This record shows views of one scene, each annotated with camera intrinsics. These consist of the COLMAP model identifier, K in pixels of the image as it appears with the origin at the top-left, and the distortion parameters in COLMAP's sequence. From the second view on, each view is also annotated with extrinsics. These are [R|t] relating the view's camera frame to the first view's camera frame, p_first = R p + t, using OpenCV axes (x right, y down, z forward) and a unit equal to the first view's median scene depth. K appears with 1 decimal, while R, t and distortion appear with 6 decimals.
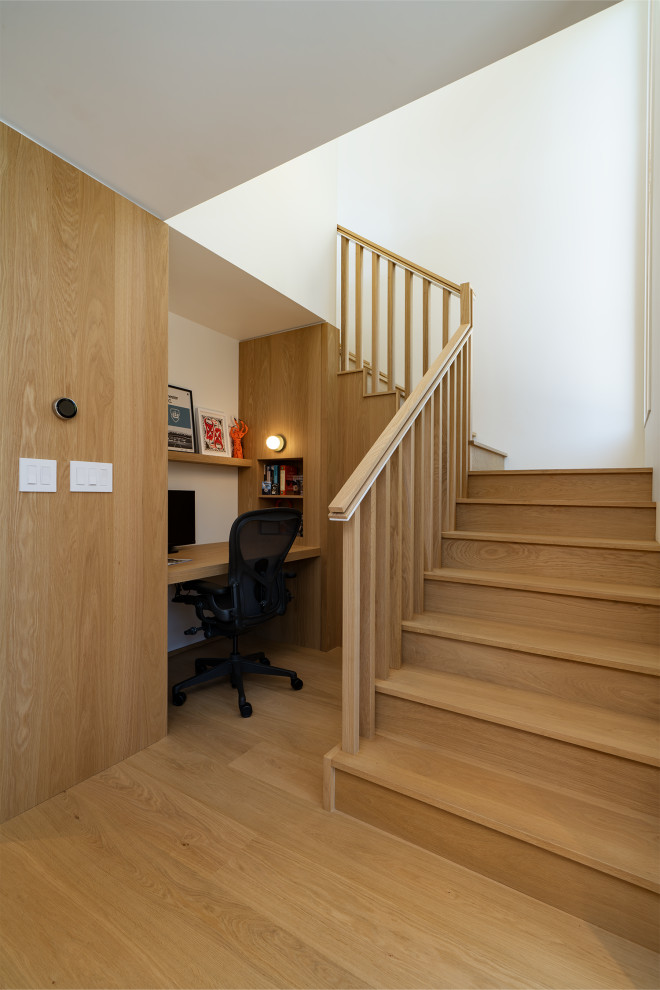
lens RADIAL K [[450.8, 0, 330.0], [0, 450.8, 495.0], [0, 0, 1]] dist [0.001452, 0.000733]
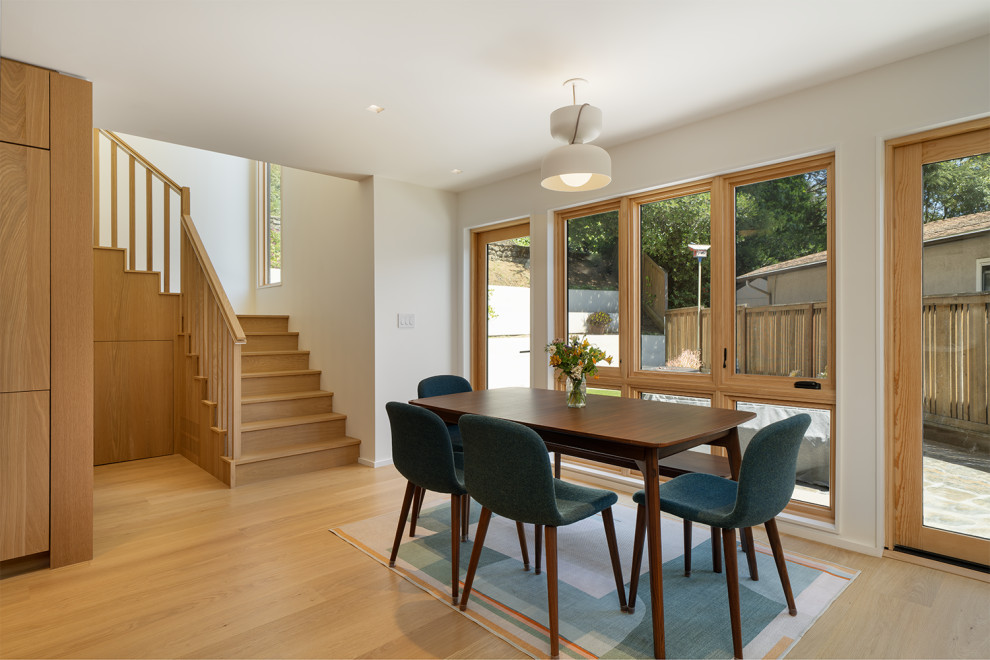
lens RADIAL K [[536.5, 0, 497.0], [0, 536.5, 322.7], [0, 0, 1]] dist [0.010287, 0.001788]
pose [[0.251141, -0.001447, 0.967949, -1.409469], [0.008858, 0.999960, -0.000803, -0.018435], [-0.967910, 0.008776, 0.251144, -0.519752]]
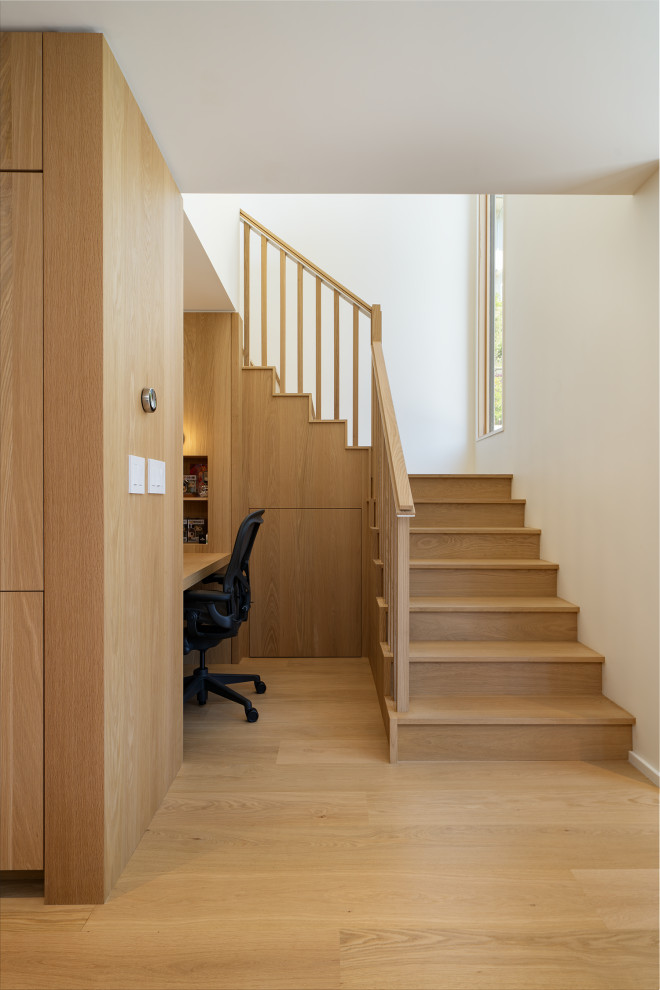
lens RADIAL K [[536.5, 0, 333.5], [0, 536.5, 497.9], [0, 0, 1]] dist [0.010287, 0.001788]
pose [[0.842378, -0.007639, 0.538833, -0.617073], [0.007233, 0.999970, 0.002868, 0.001094], [-0.538839, 0.001481, 0.842408, -0.068981]]
